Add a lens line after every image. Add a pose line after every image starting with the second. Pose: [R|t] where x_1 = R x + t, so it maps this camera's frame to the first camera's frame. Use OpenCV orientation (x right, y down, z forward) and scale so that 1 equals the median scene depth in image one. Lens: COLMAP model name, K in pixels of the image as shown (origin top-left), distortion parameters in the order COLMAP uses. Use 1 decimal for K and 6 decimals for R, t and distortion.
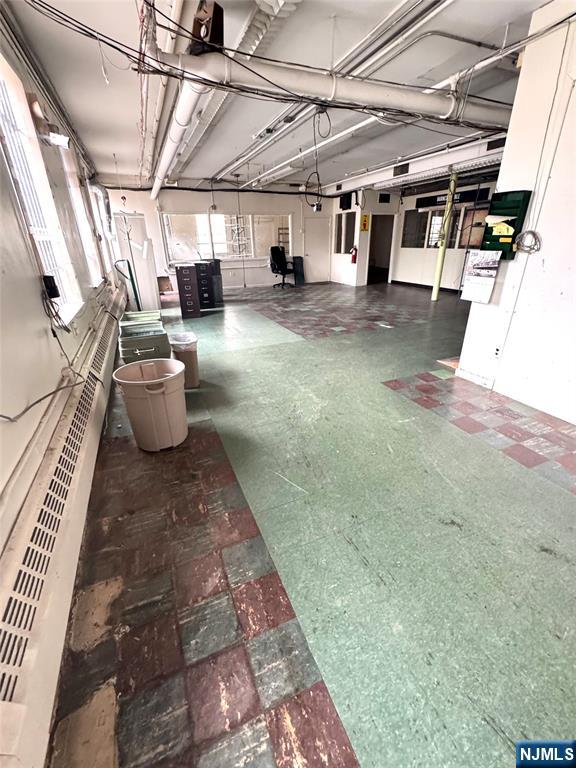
lens RADIAL K [[331.3, 0, 288.0], [0, 331.3, 384.0], [0, 0, 1]] dist [-0.002024, -0.000374]
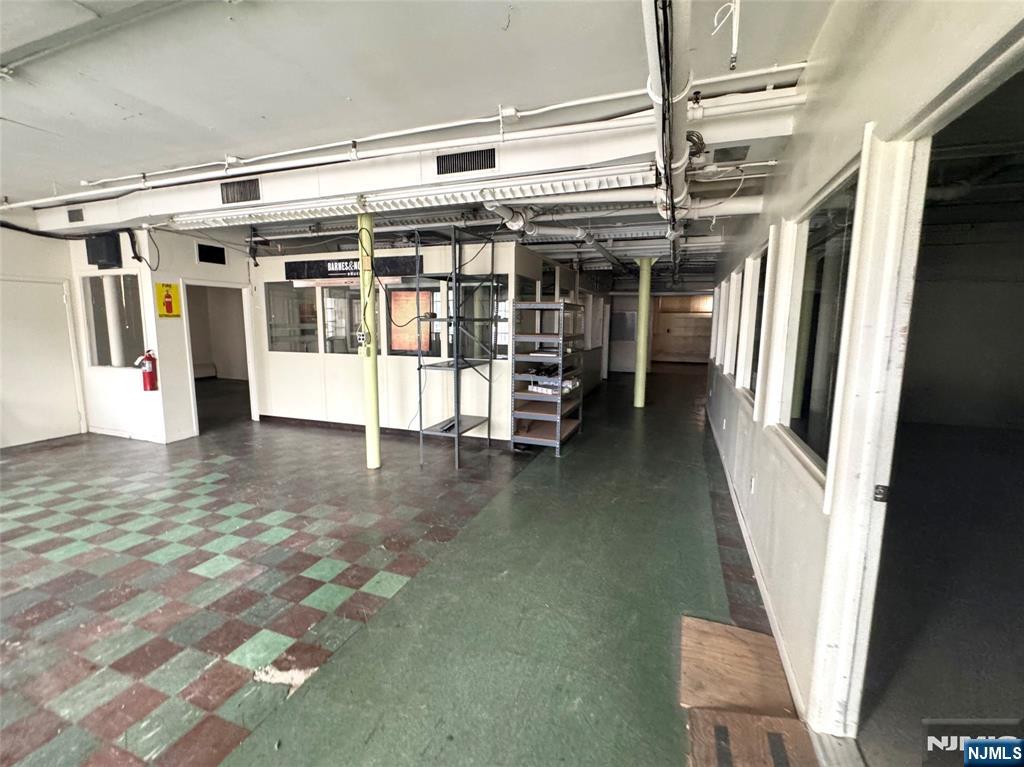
lens RADIAL K [[441.7, 0, 512.0], [0, 441.7, 383.5], [0, 0, 1]] dist [-0.002024, -0.000374]
pose [[0.680705, -0.079185, 0.728265, 0.112020], [0.277339, 0.947998, -0.156150, -0.172961], [-0.678030, 0.308268, 0.667268, 0.352460]]
